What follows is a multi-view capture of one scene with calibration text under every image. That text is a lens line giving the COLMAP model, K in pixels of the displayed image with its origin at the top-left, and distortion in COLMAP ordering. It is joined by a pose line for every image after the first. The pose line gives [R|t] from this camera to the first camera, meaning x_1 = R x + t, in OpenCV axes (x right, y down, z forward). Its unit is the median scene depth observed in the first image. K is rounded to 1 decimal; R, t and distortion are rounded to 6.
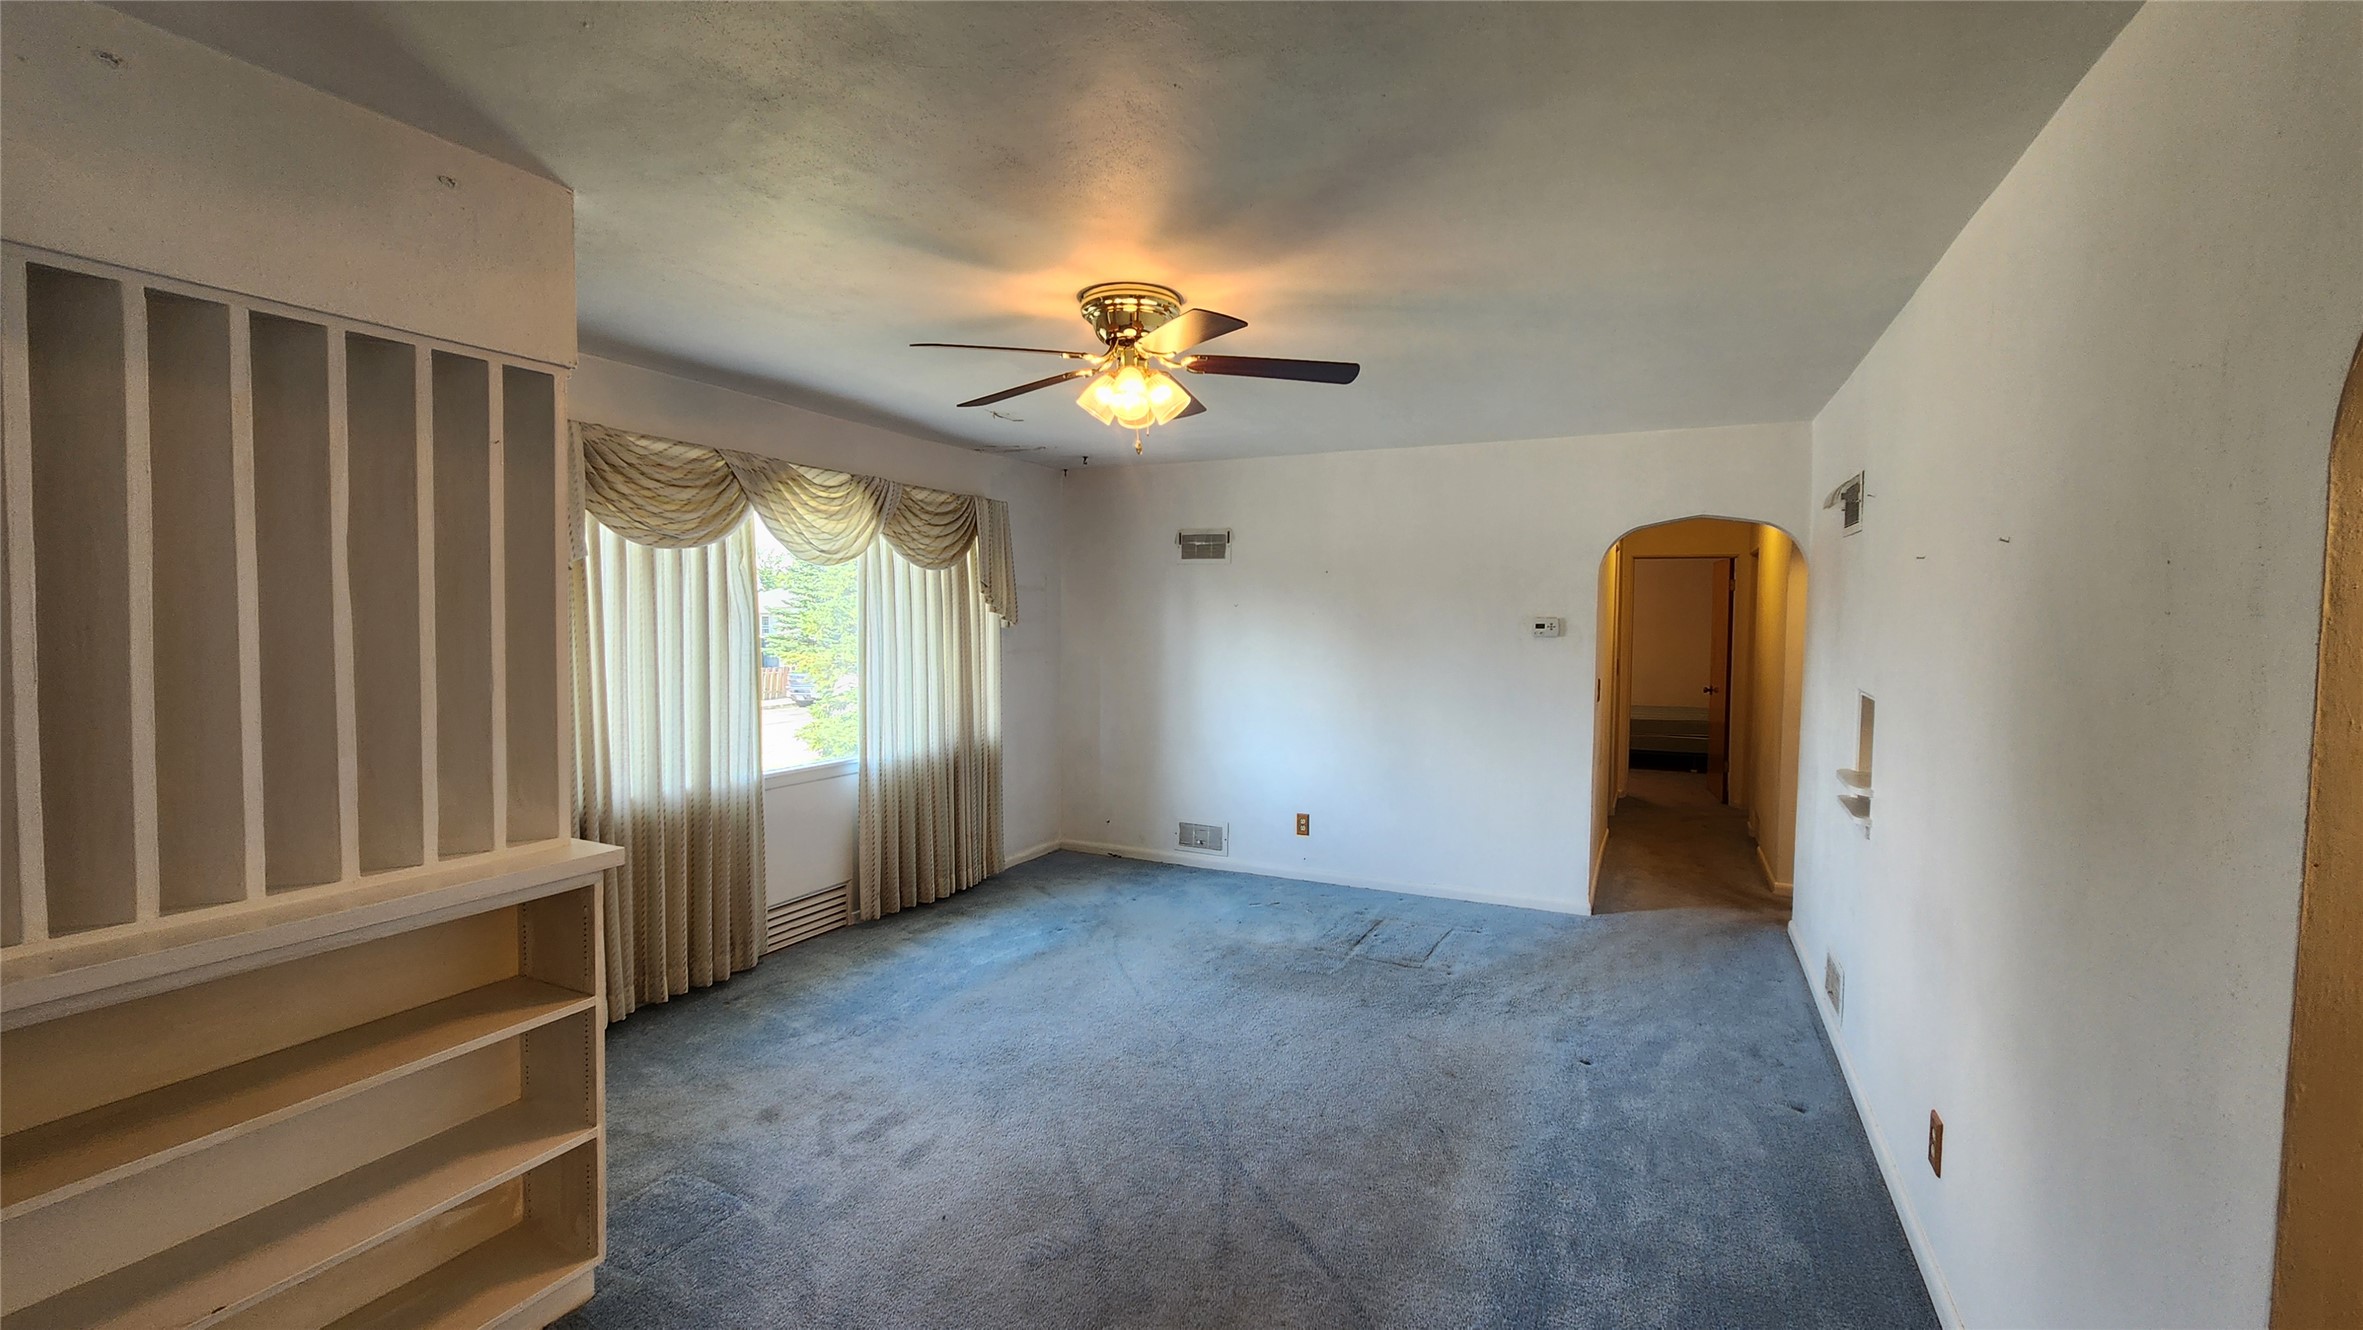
lens RADIAL K [[961.7, 0, 1203.7], [0, 961.7, 654.4], [0, 0, 1]] dist [-0.009574, 0.000061]
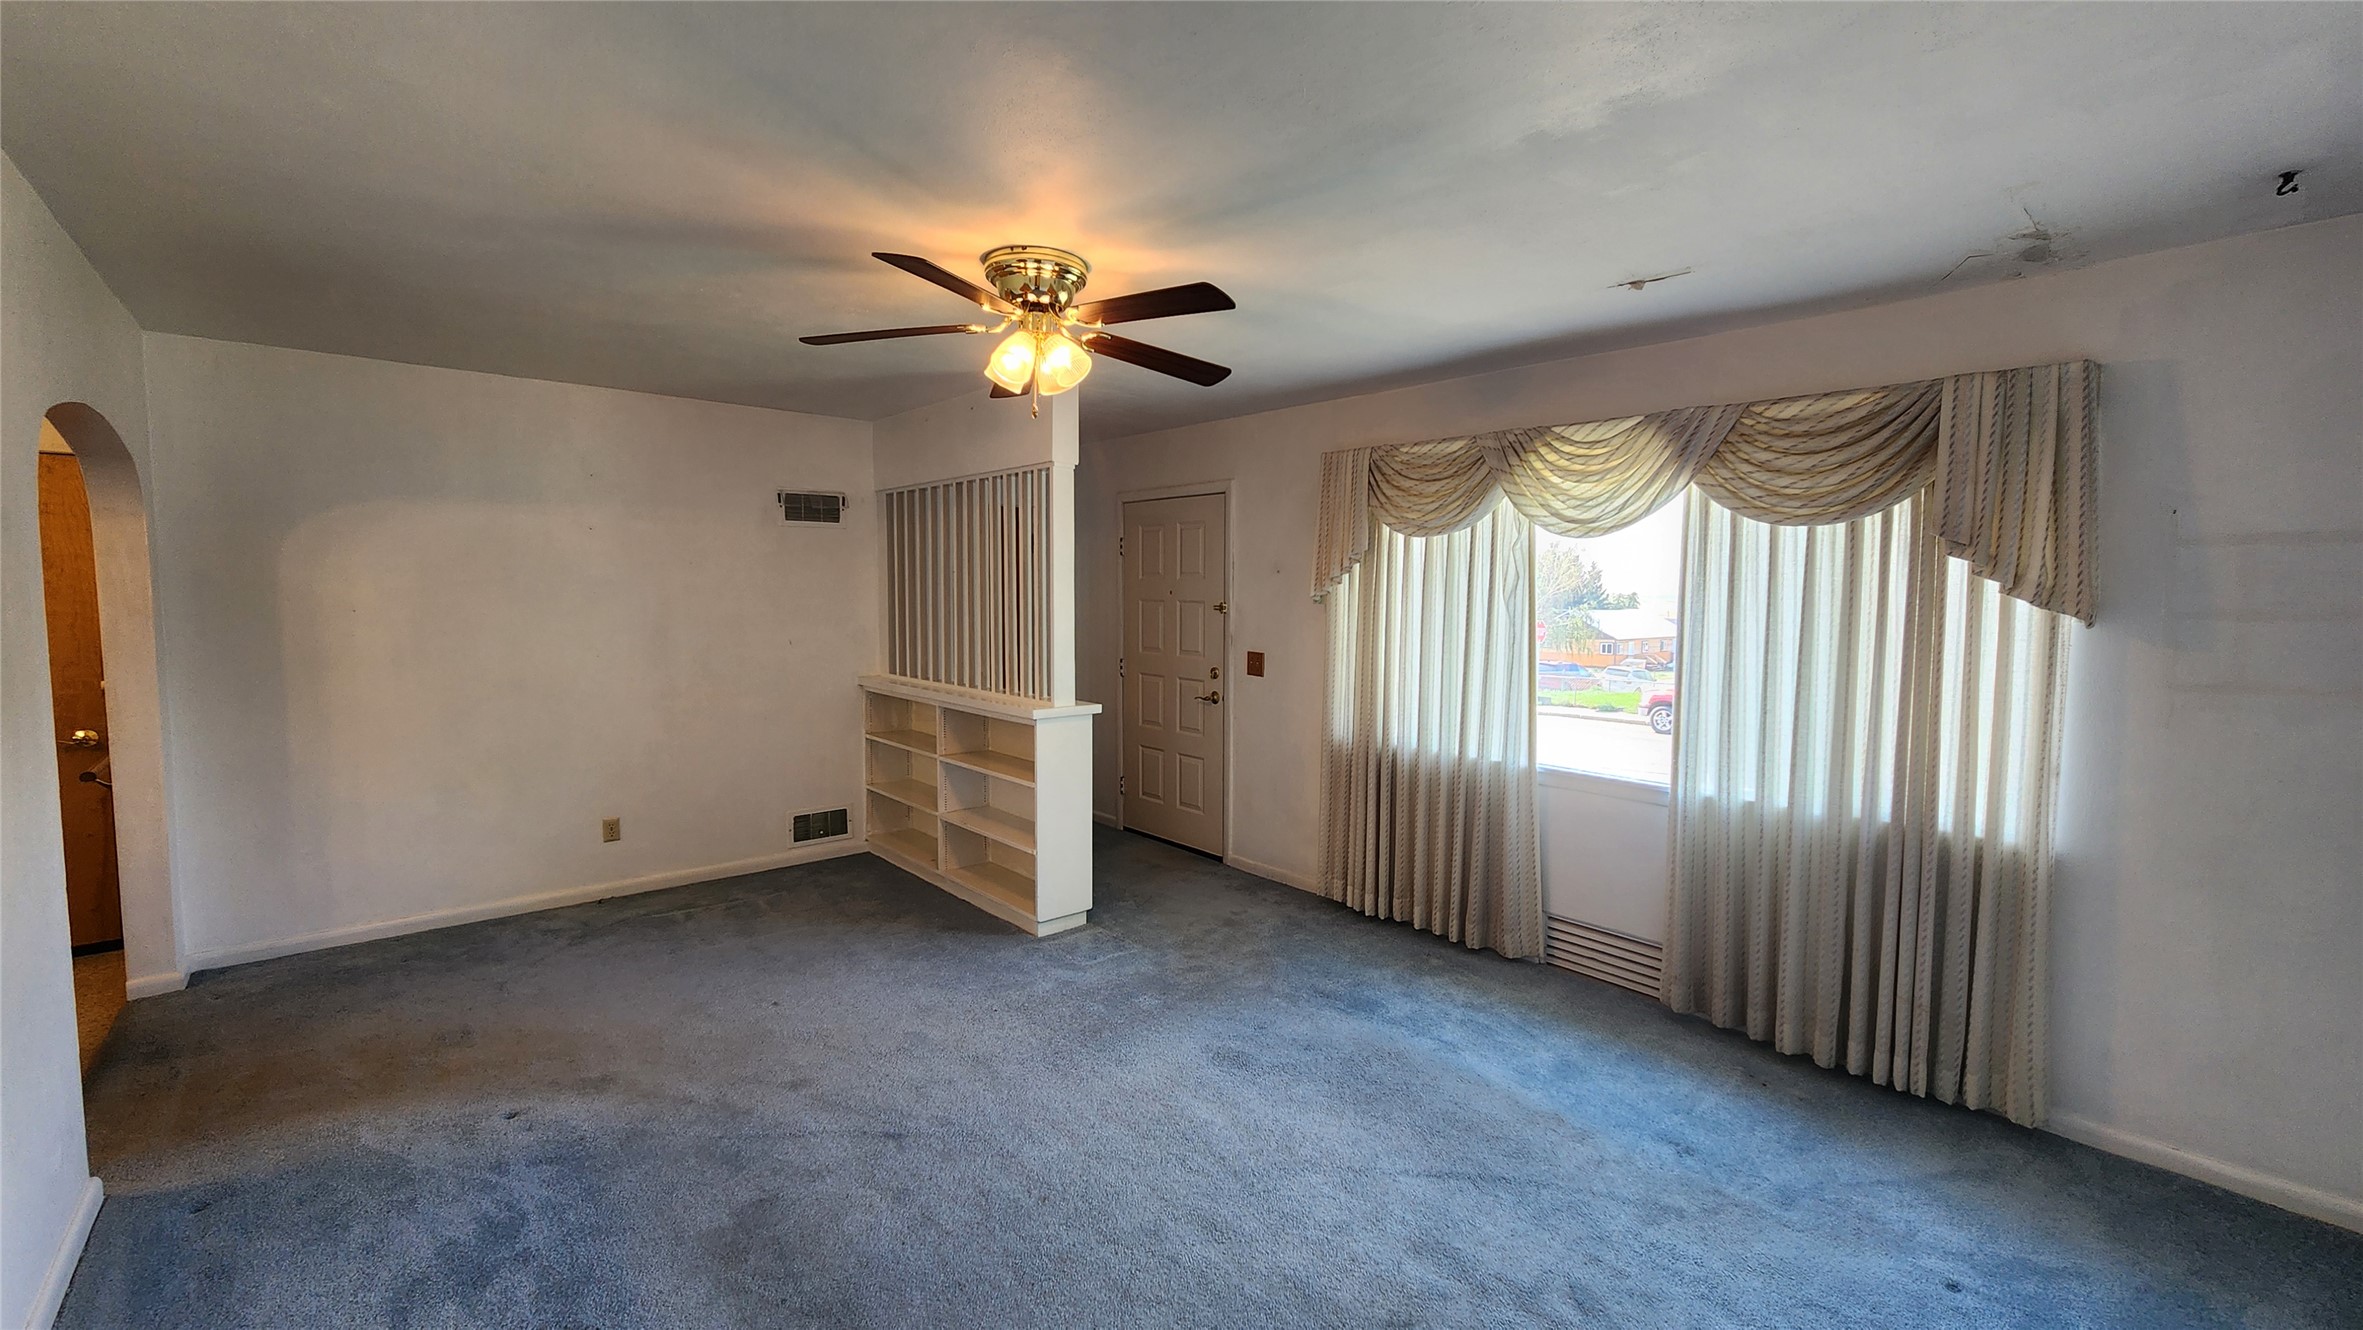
lens RADIAL K [[961.7, 0, 1203.7], [0, 961.7, 654.4], [0, 0, 1]] dist [-0.009574, 0.000061]
pose [[-0.402507, 0.048868, -0.914112, 0.450572], [-0.051733, 0.995764, 0.076012, -0.033071], [0.913954, 0.077885, -0.398274, 0.915578]]
